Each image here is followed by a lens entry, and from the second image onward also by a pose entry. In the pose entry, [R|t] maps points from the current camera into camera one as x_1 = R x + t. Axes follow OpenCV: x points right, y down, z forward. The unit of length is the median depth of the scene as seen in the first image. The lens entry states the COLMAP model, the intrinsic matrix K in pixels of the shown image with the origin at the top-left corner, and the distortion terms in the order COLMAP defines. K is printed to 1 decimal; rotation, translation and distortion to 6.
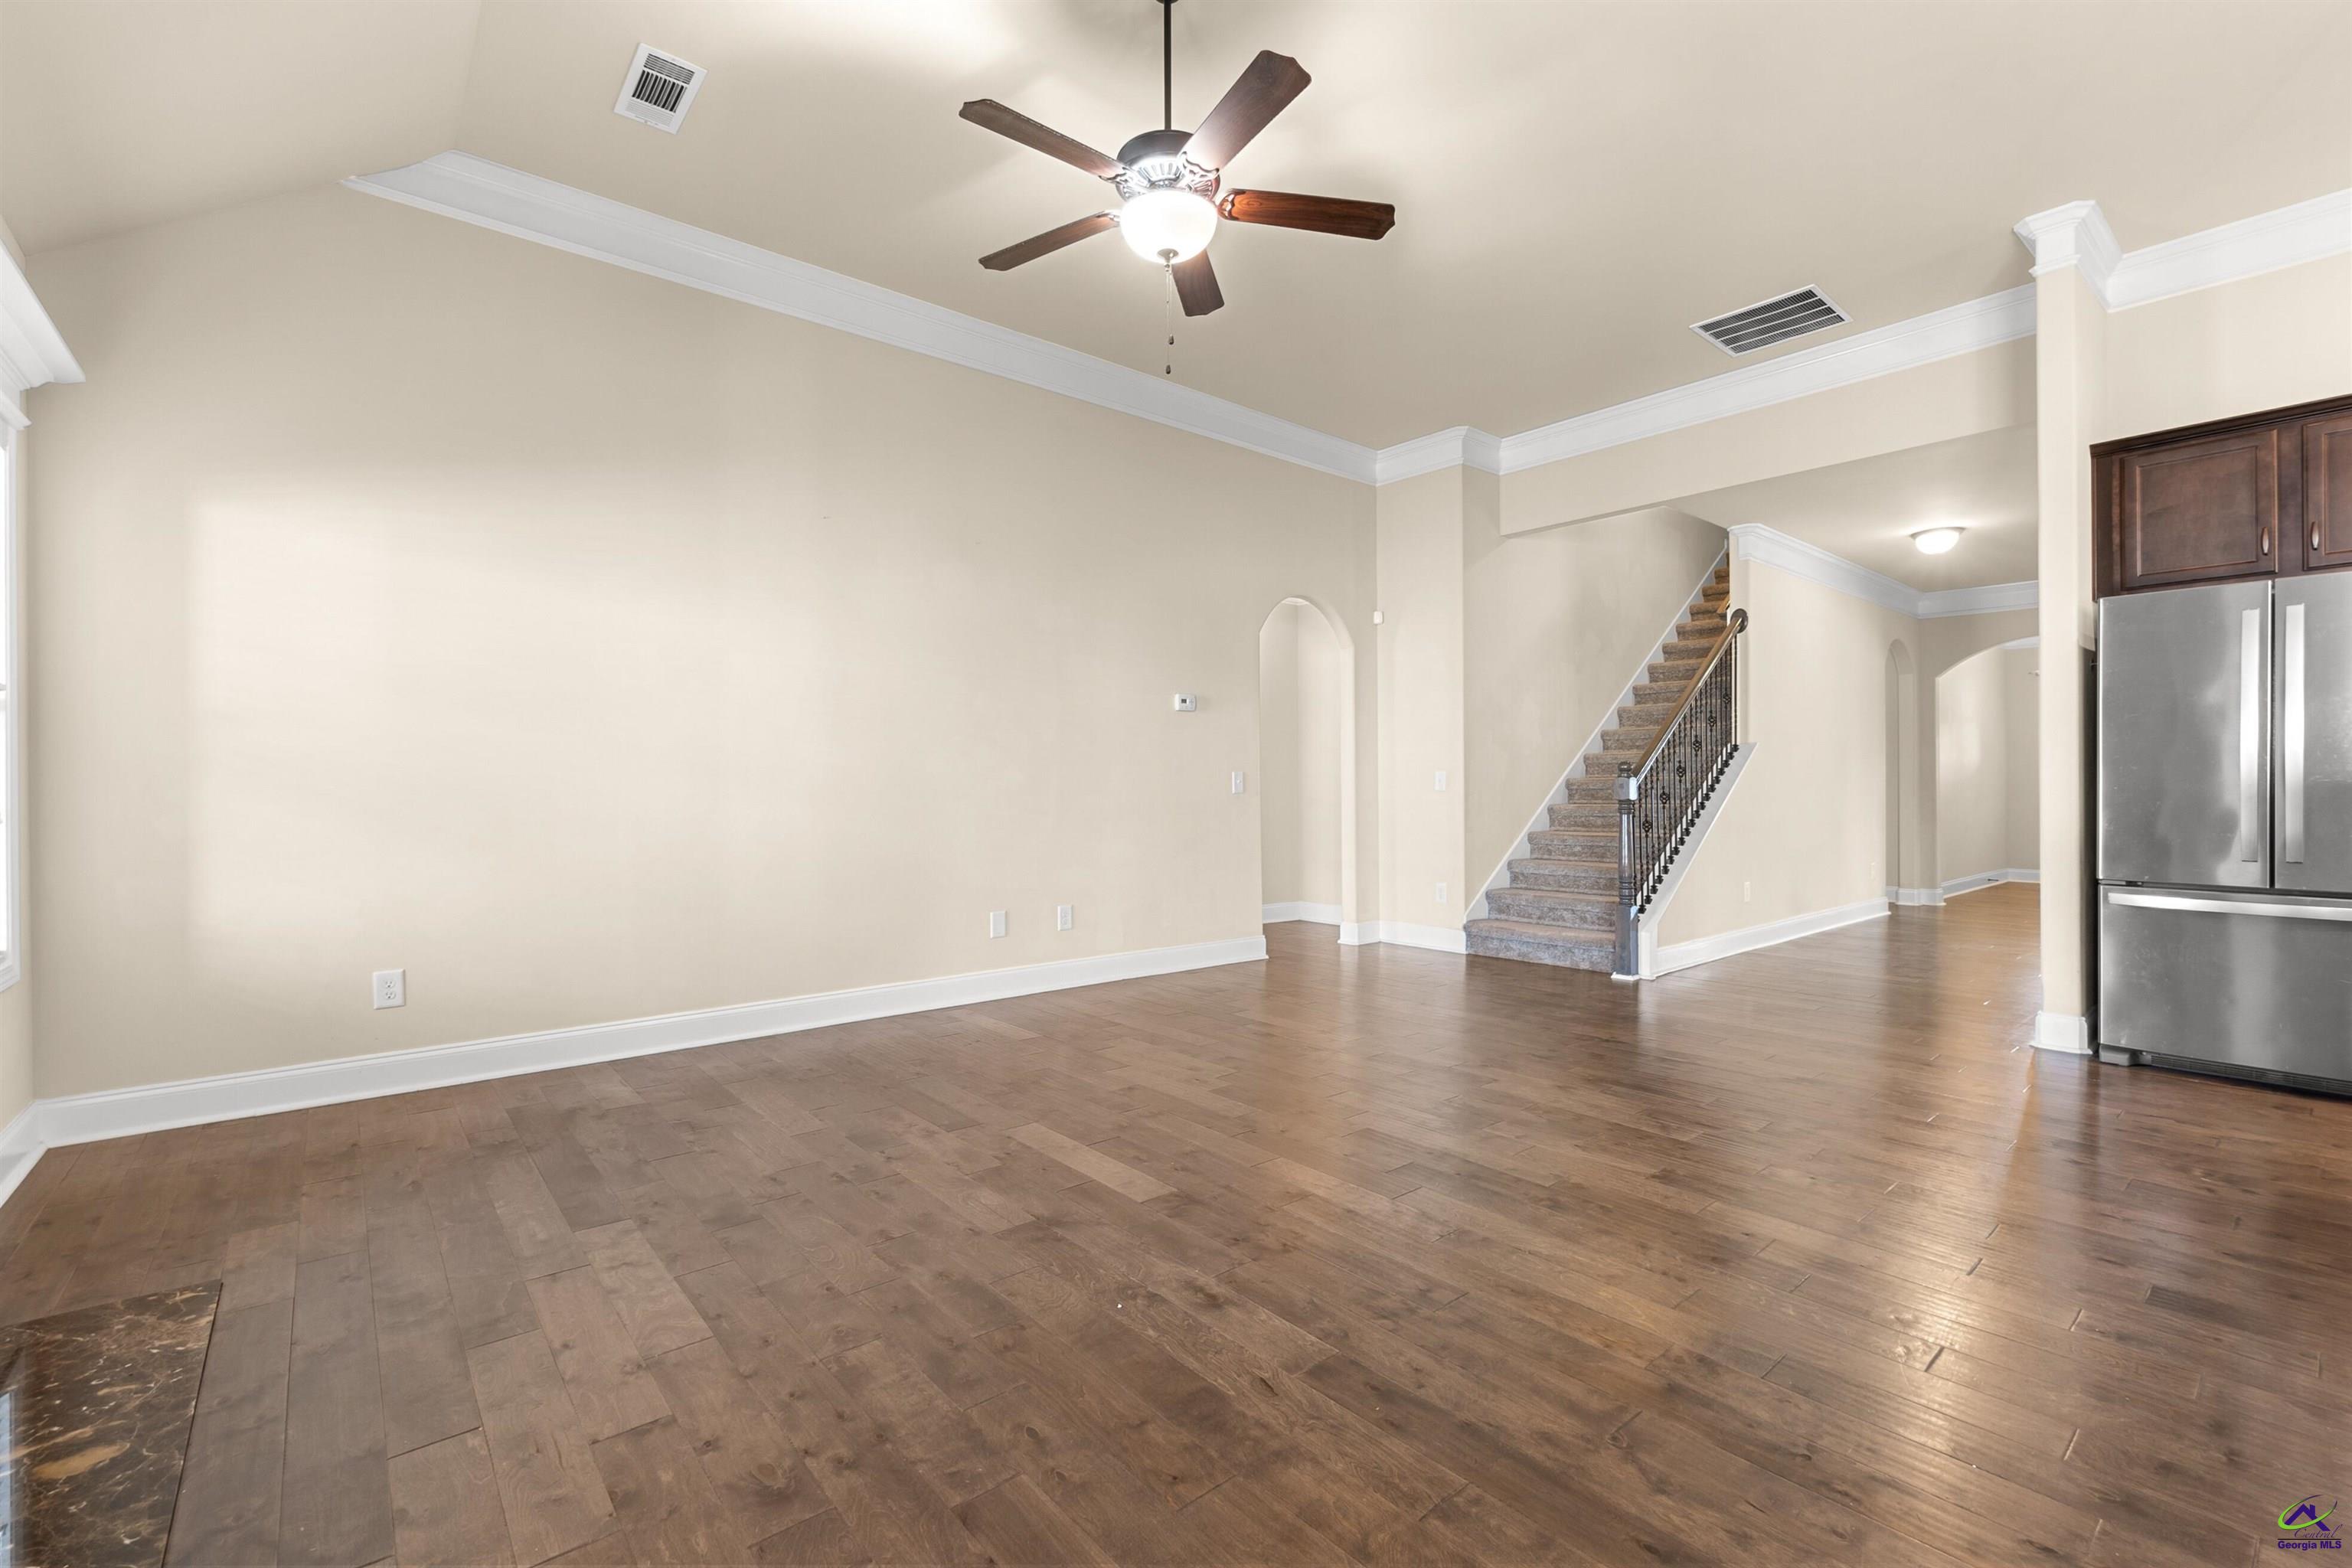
lens RADIAL K [[1014.9, 0, 1165.4], [0, 1014.9, 785.8], [0, 0, 1]] dist [-0.001982, 0.000559]
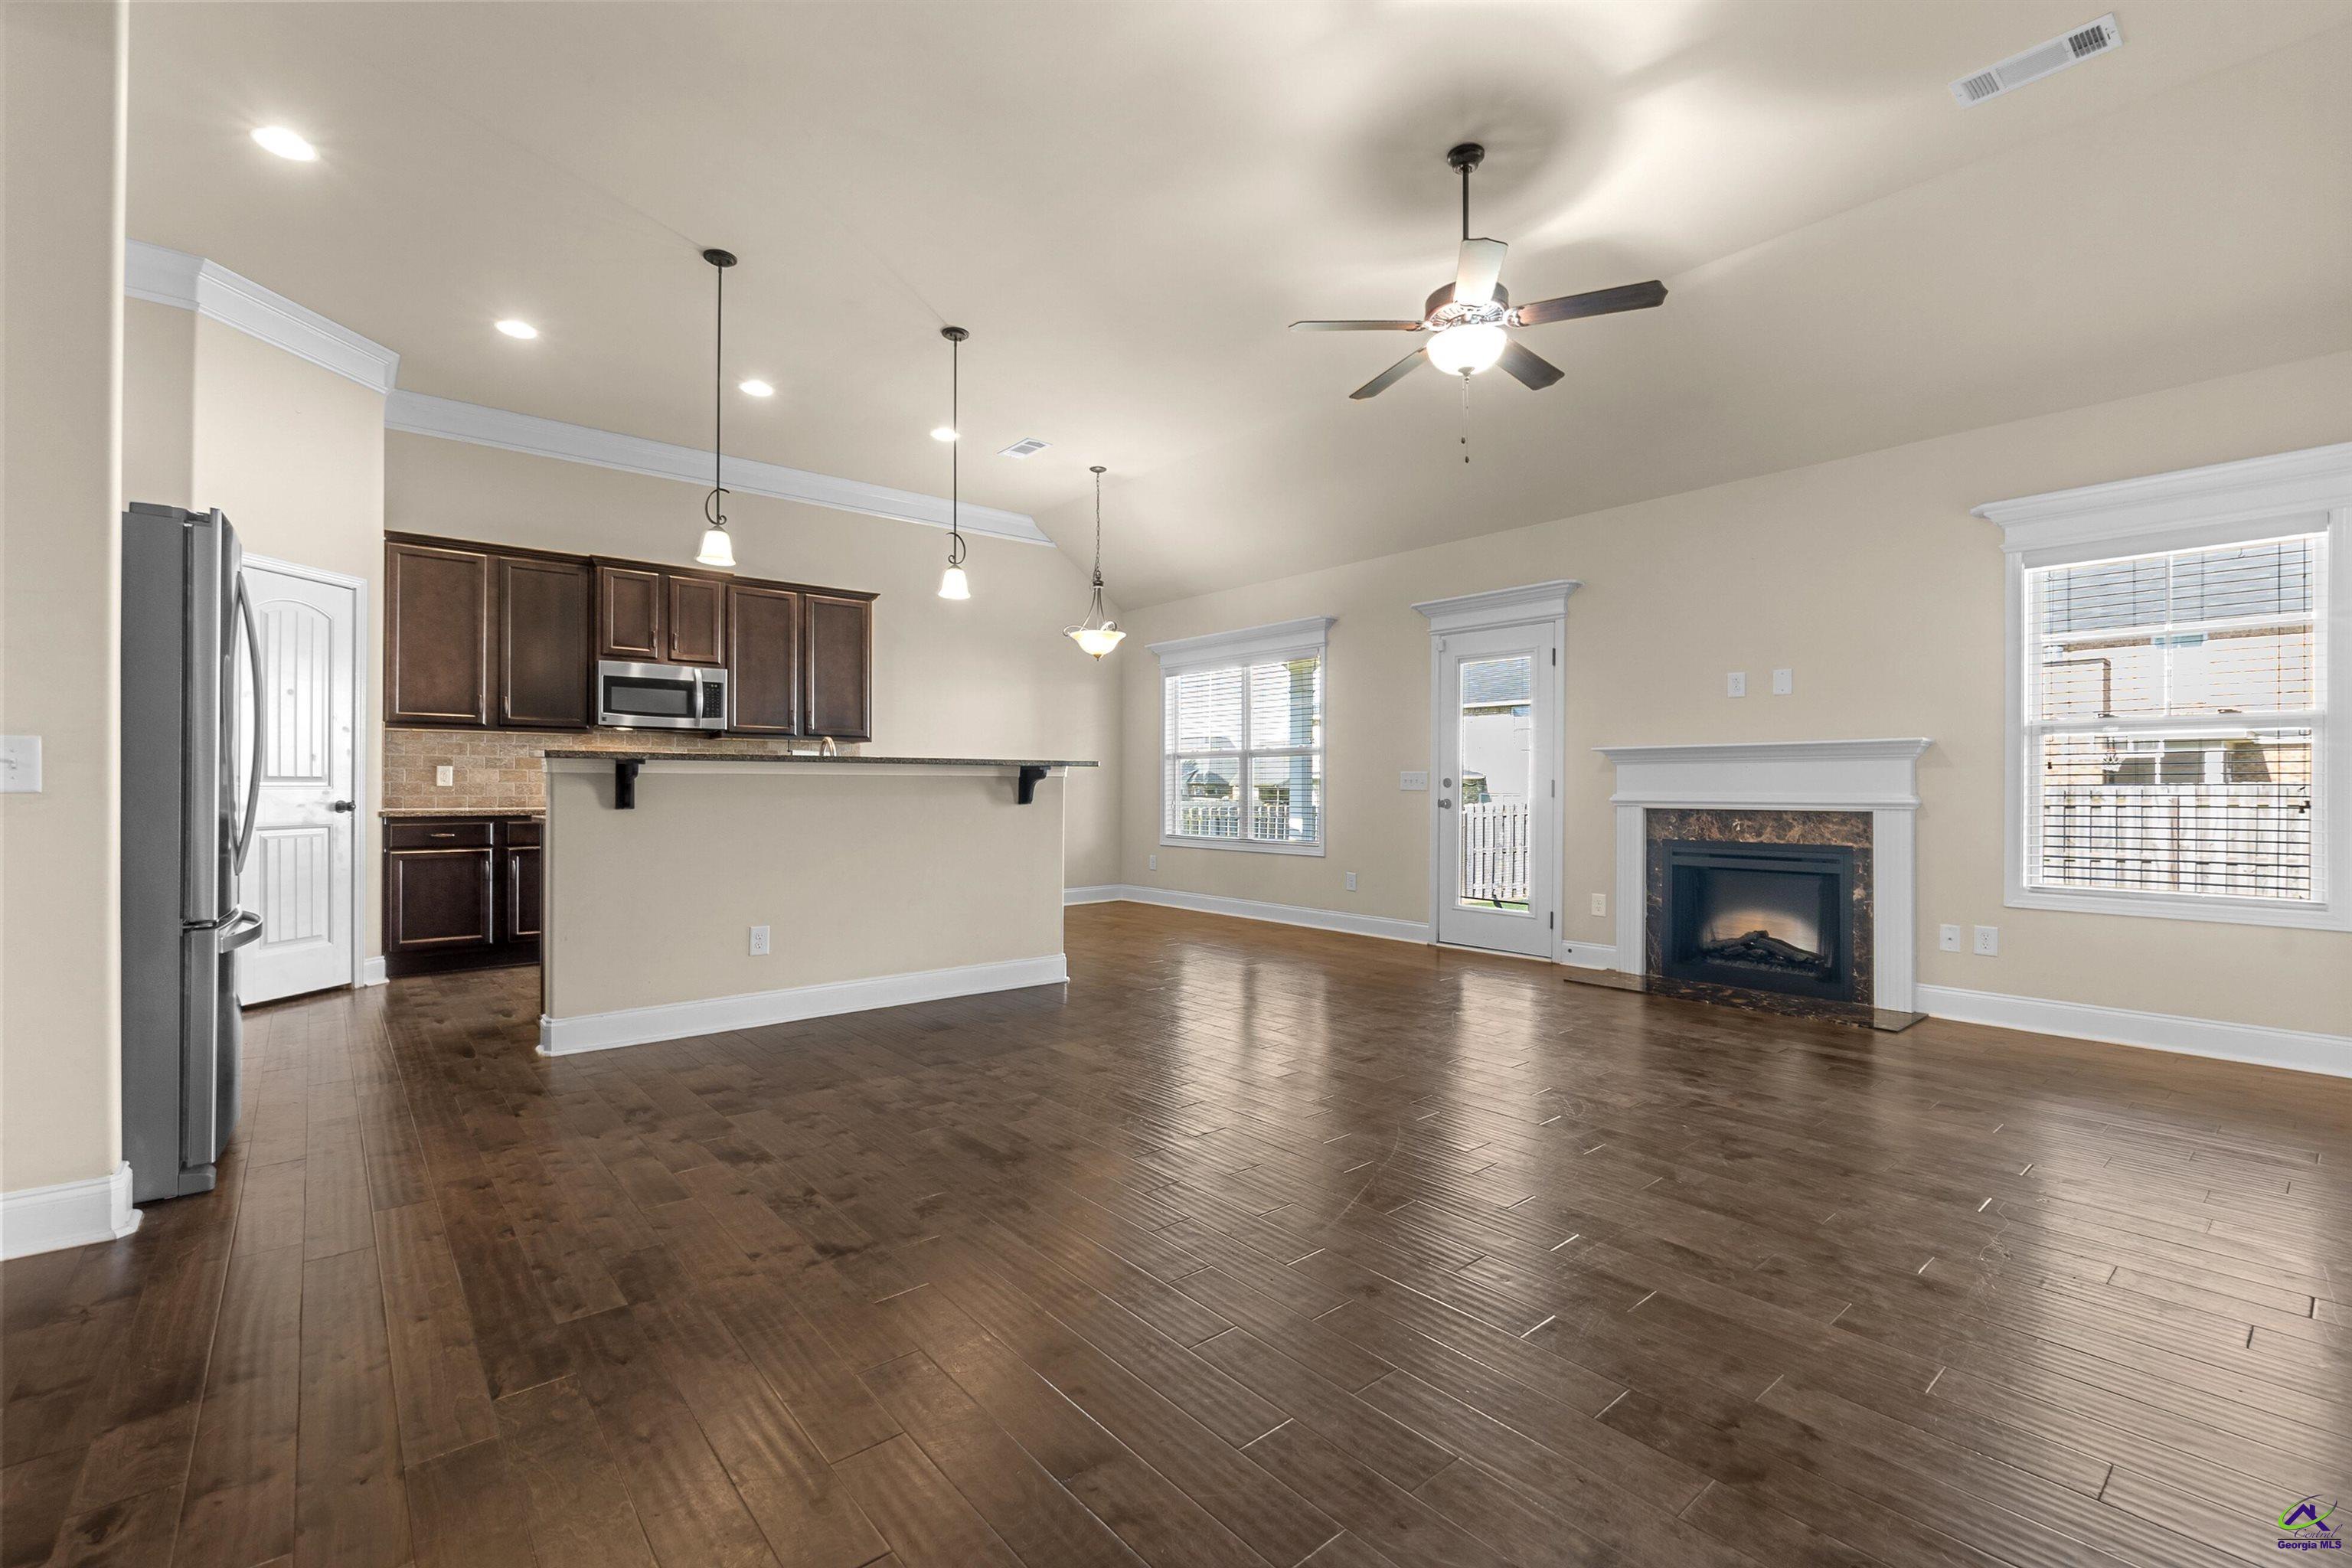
lens RADIAL K [[1006.1, 0, 1165.2], [0, 1006.1, 783.0], [0, 0, 1]] dist [-0.003120, -0.000046]
pose [[-0.999997, 0.001716, -0.001672, 0.202717], [0.001721, 0.999994, -0.002965, 0.002102], [0.001667, -0.002967, -0.999994, 1.186572]]
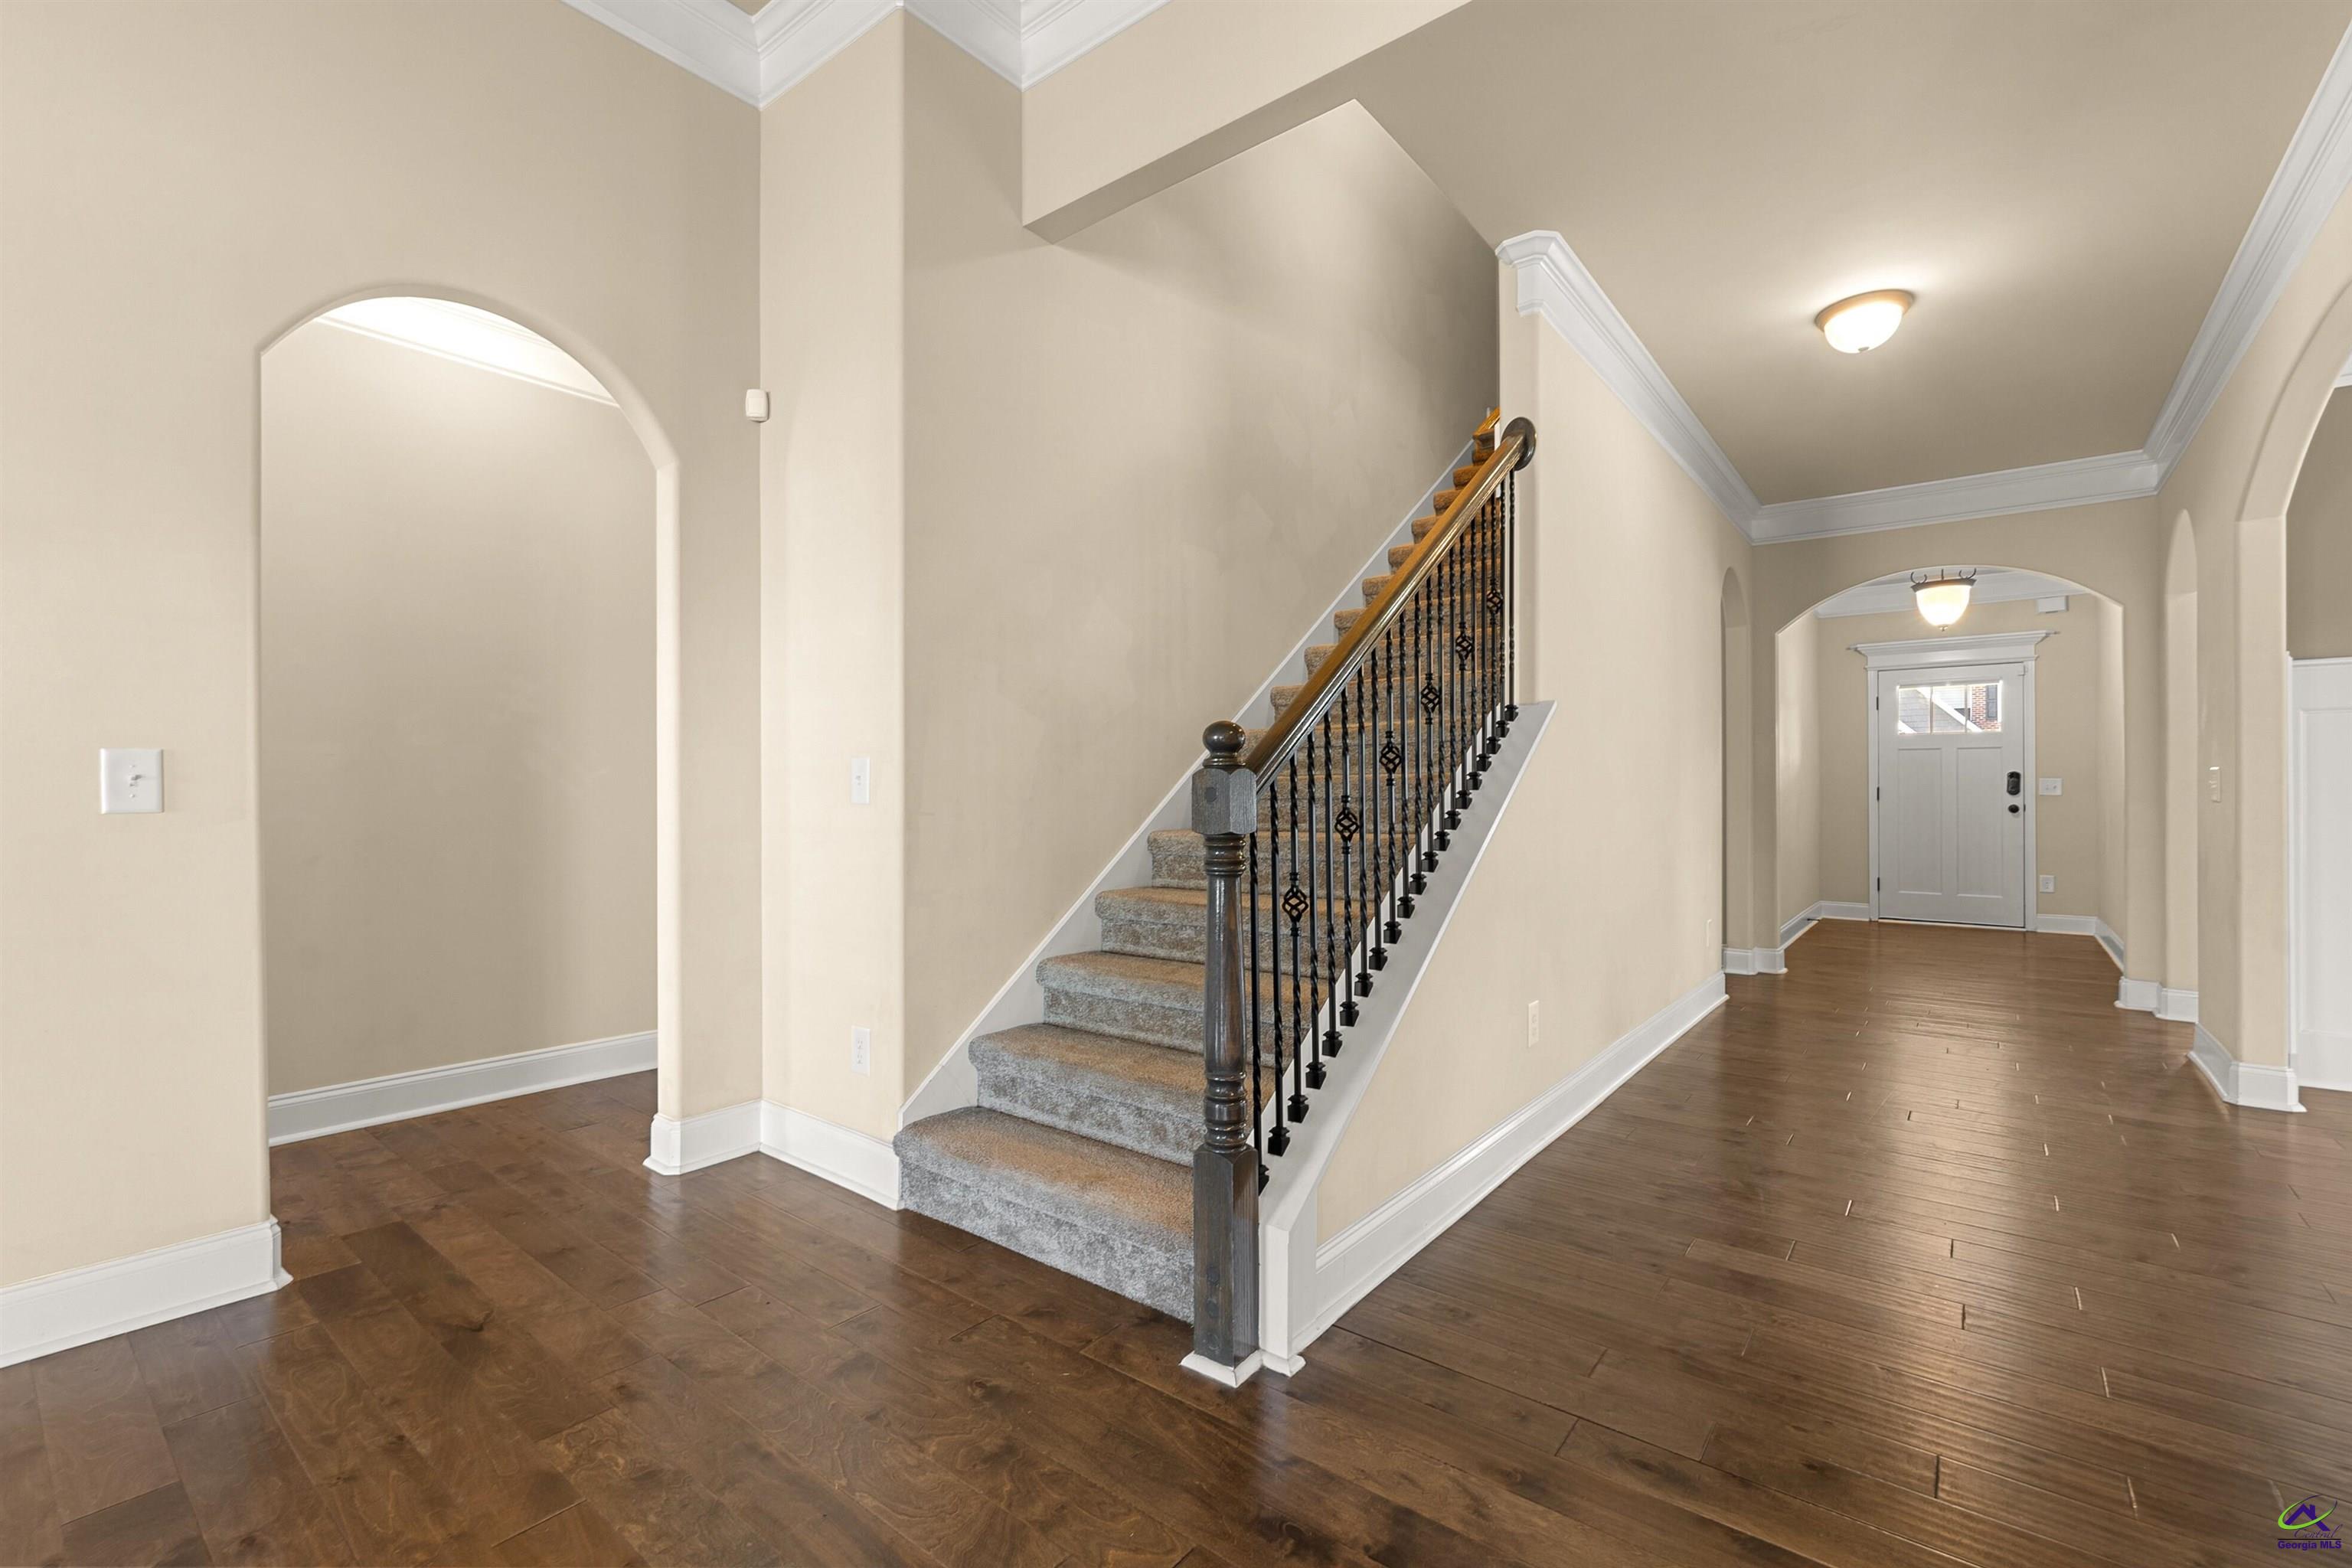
lens RADIAL K [[1006.1, 0, 1165.2], [0, 1006.1, 783.0], [0, 0, 1]] dist [-0.003120, -0.000046]
pose [[0.980284, 0.006024, 0.197501, 0.379923], [-0.004486, 0.999956, -0.008233, -0.000752], [-0.197542, 0.007185, 0.980268, 0.697291]]
